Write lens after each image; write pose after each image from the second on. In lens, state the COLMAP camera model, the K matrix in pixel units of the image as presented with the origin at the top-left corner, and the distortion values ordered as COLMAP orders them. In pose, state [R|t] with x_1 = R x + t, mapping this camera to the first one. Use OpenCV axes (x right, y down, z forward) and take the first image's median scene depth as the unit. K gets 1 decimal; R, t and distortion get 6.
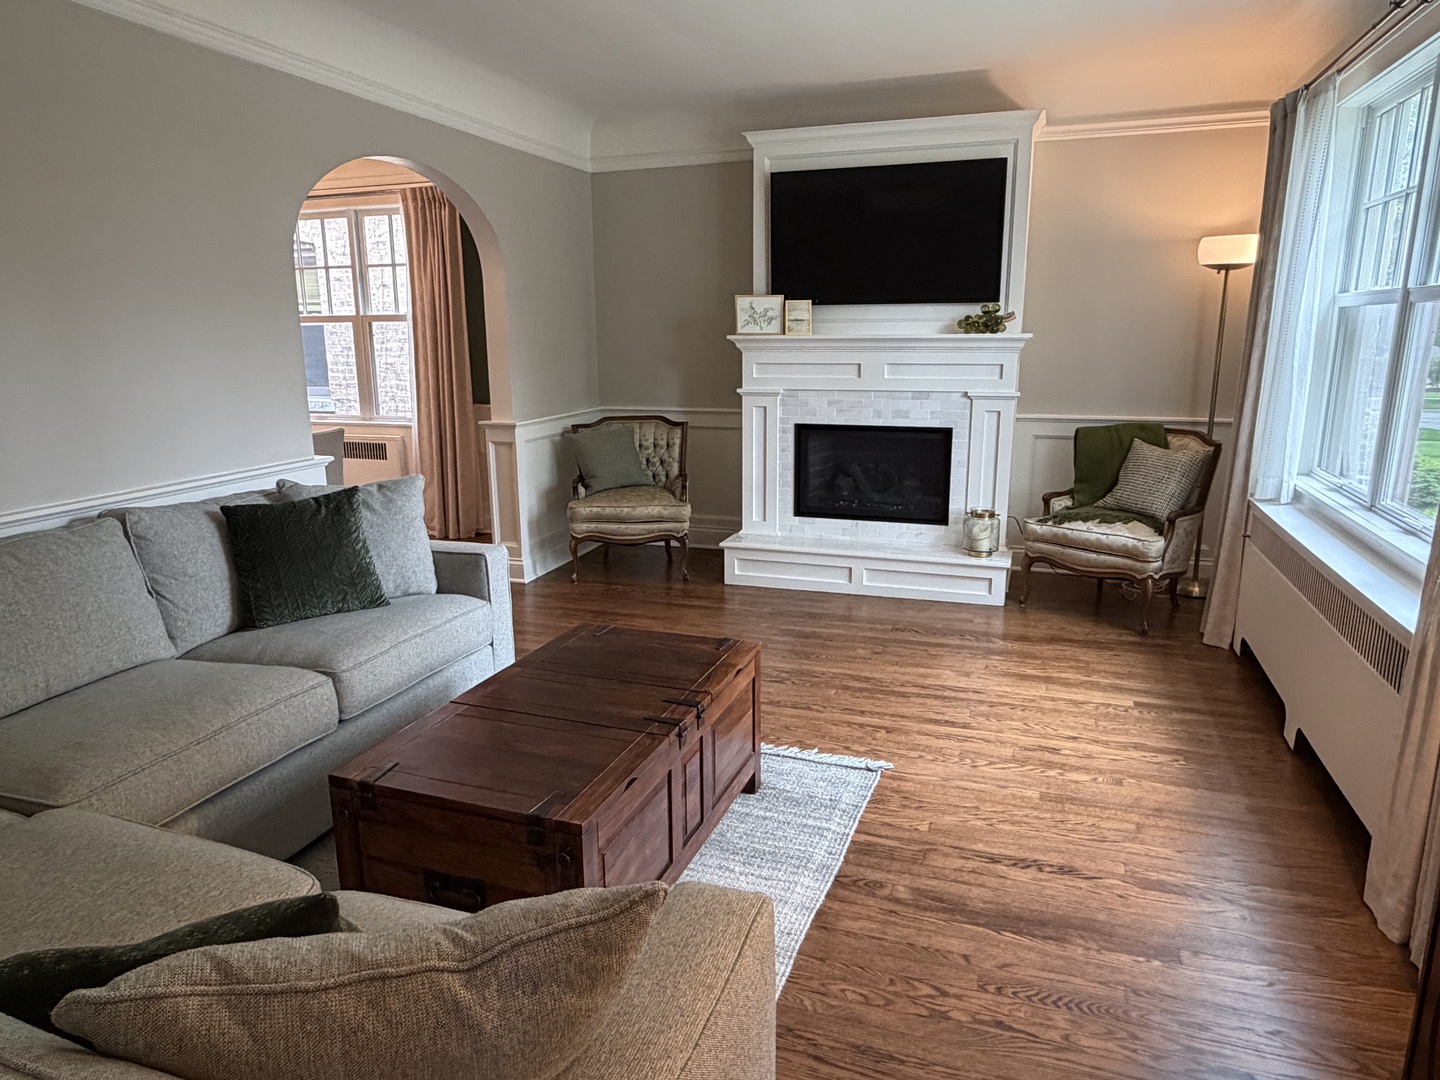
lens RADIAL K [[933.4, 0, 721.7], [0, 933.4, 539.6], [0, 0, 1]] dist [-0.000589, 0.005872]
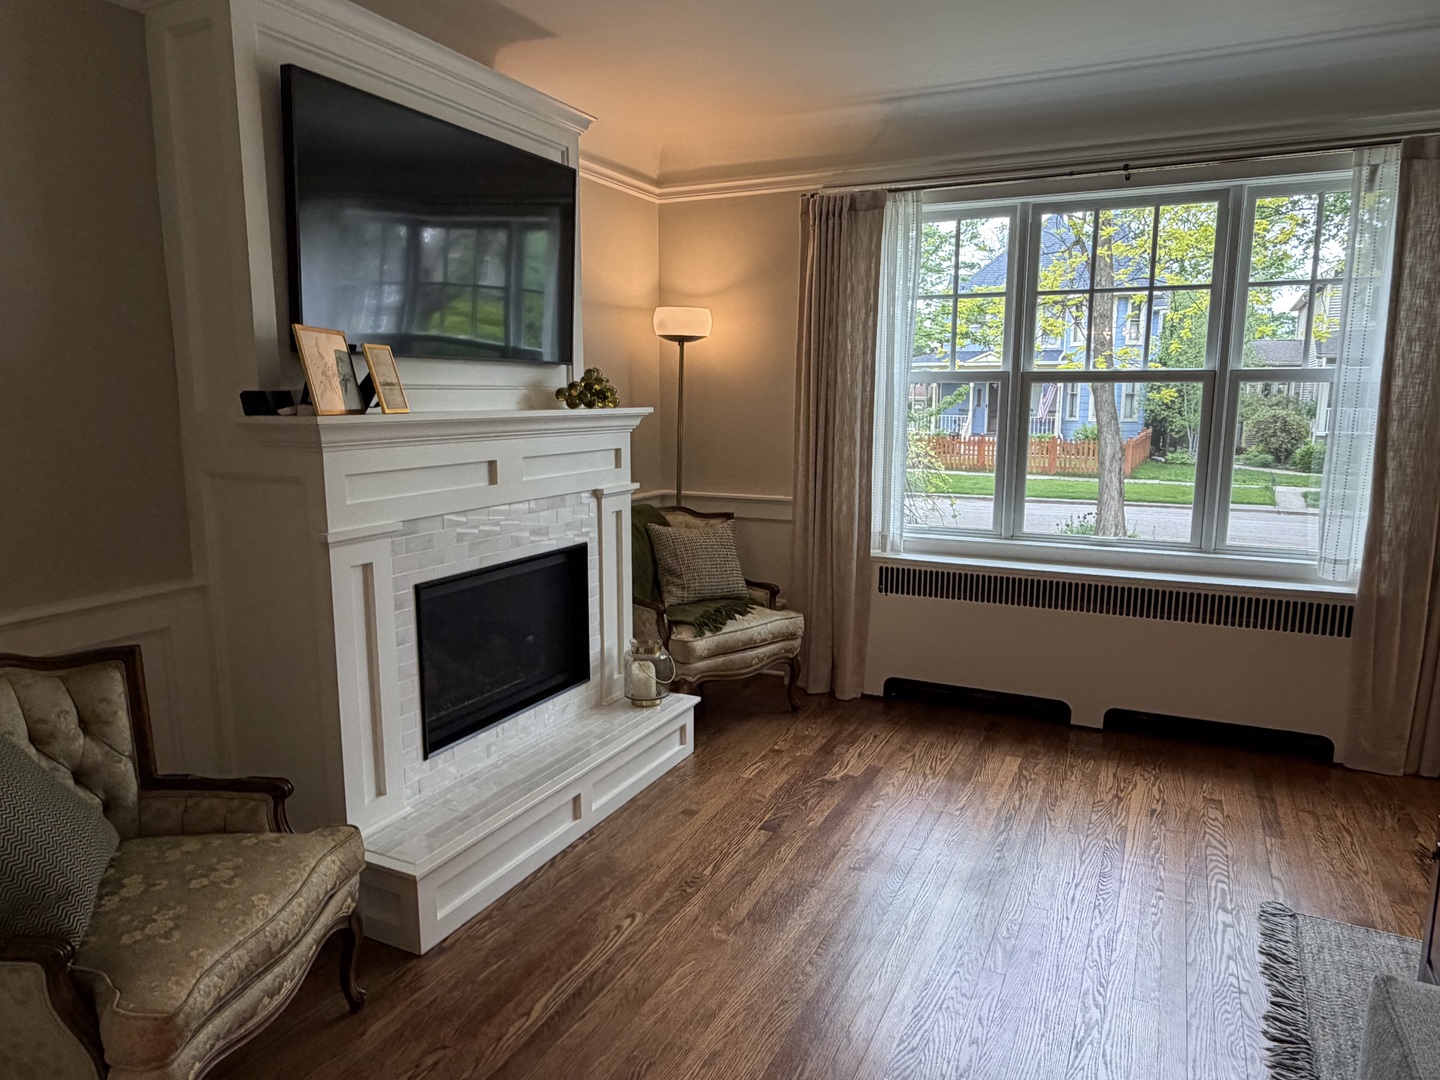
lens RADIAL K [[933.4, 0, 722.1], [0, 933.4, 544.6], [0, 0, 1]] dist [-0.000589, 0.005872]
pose [[0.124767, -0.151608, 0.980535, -0.635435], [0.217834, 0.968330, 0.122003, -0.273909], [-0.967978, 0.198372, 0.153841, 1.207068]]
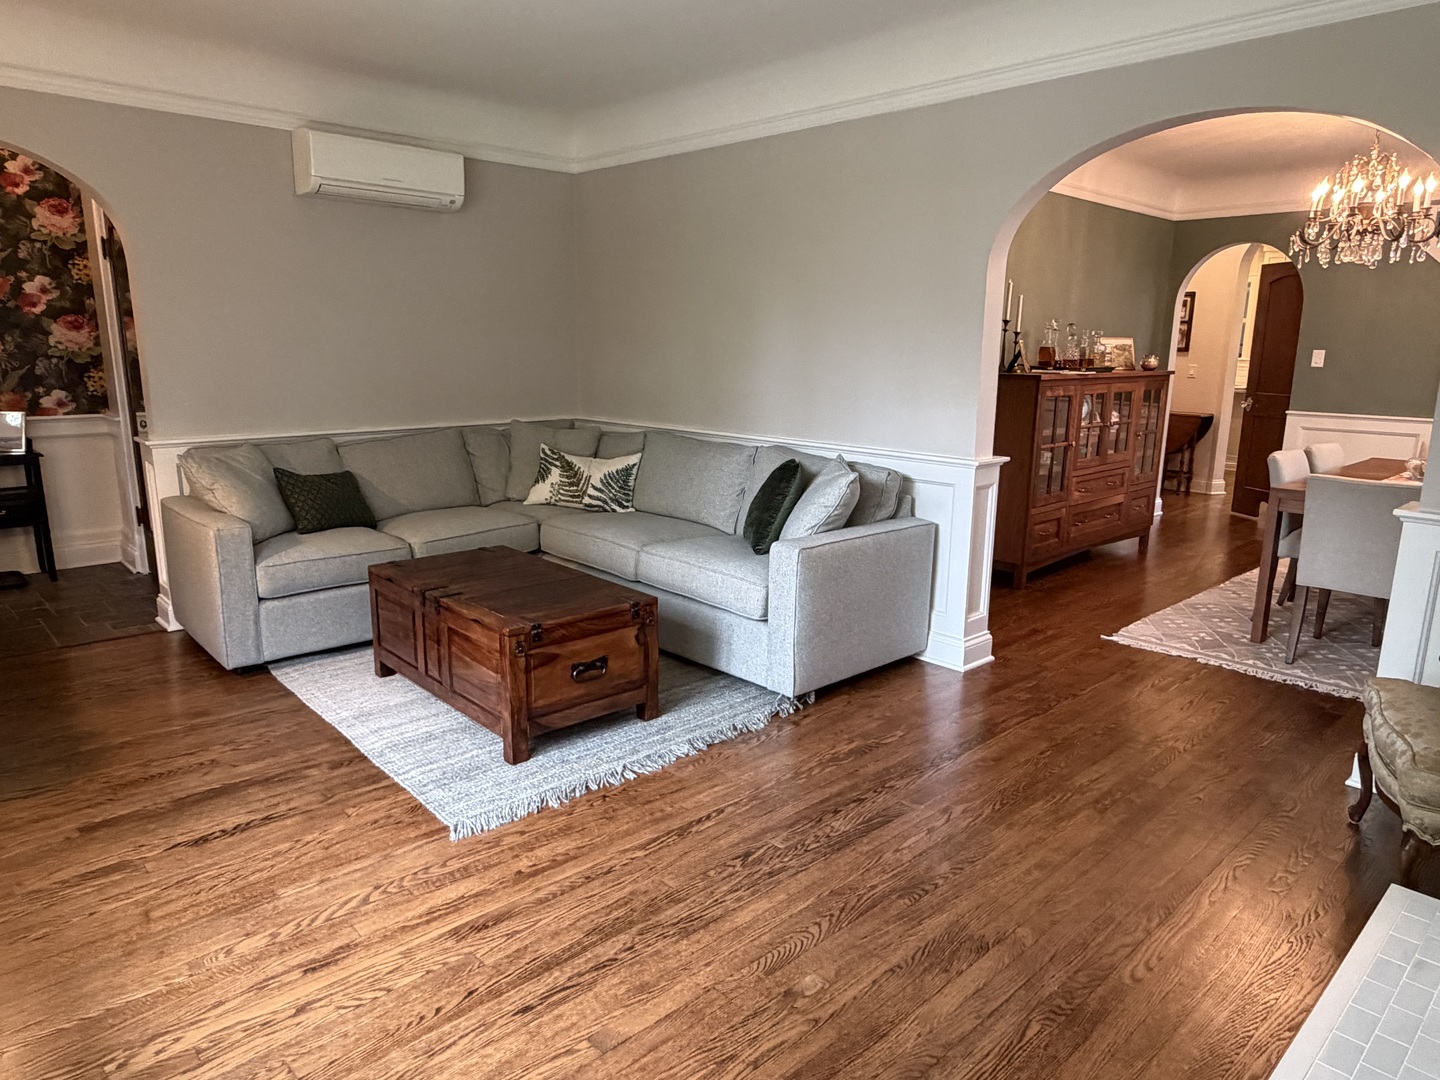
lens RADIAL K [[933.4, 0, 717.8], [0, 933.4, 540.8], [0, 0, 1]] dist [-0.000589, 0.005872]
pose [[-0.464800, 0.191817, -0.864388, 0.720526], [-0.201606, 0.927680, 0.314270, -0.319493], [0.862158, 0.320338, -0.392514, 1.376558]]
